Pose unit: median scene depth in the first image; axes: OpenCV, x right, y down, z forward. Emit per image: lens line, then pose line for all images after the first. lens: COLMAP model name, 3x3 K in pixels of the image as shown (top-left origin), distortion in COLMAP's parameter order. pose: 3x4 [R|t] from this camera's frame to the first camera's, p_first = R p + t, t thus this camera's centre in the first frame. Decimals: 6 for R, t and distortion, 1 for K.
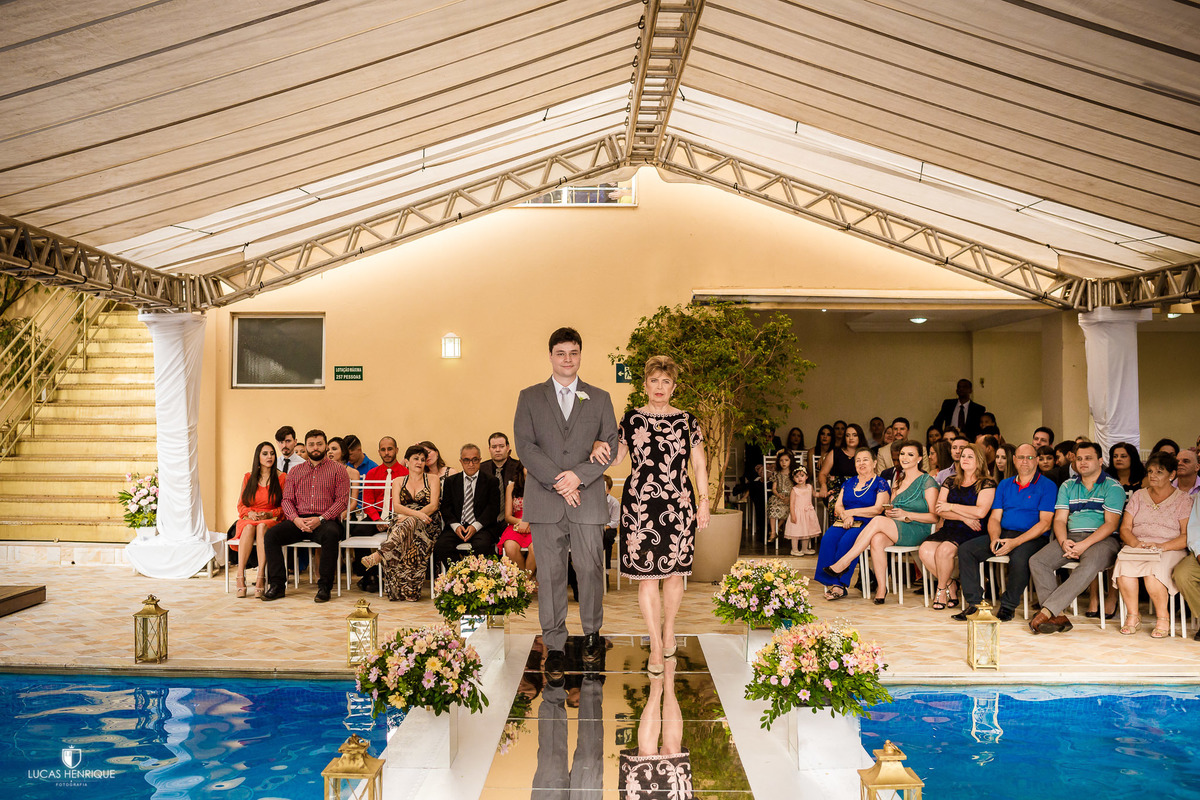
lens RADIAL K [[1225.1, 0, 572.8], [0, 1225.1, 399.9], [0, 0, 1]] dist [-0.058872, 0.011504]
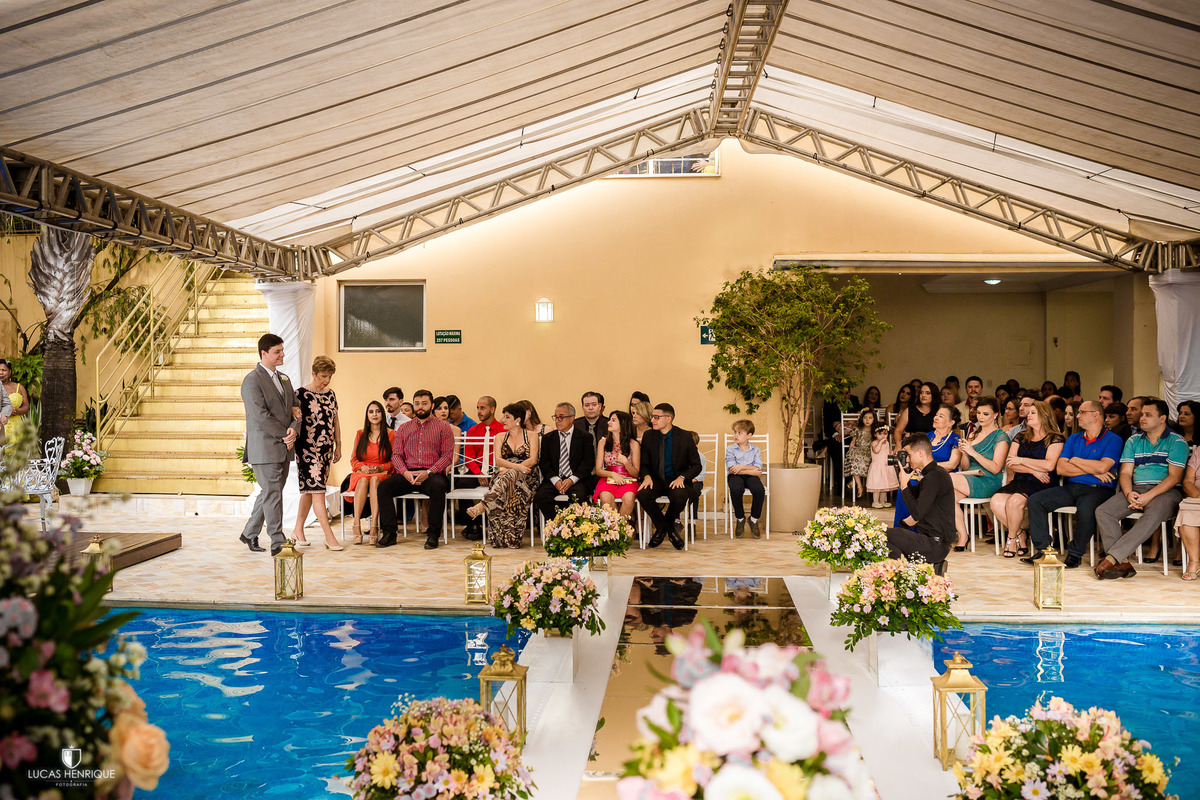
lens RADIAL K [[1268.7, 0, 551.2], [0, 1268.7, 399.0], [0, 0, 1]] dist [-0.066367, 0.024779]
pose [[0.997891, -0.002982, -0.064838, -0.024644], [0.005040, 0.999488, 0.031611, -0.002403], [0.064711, -0.031871, 0.997395, -0.108079]]
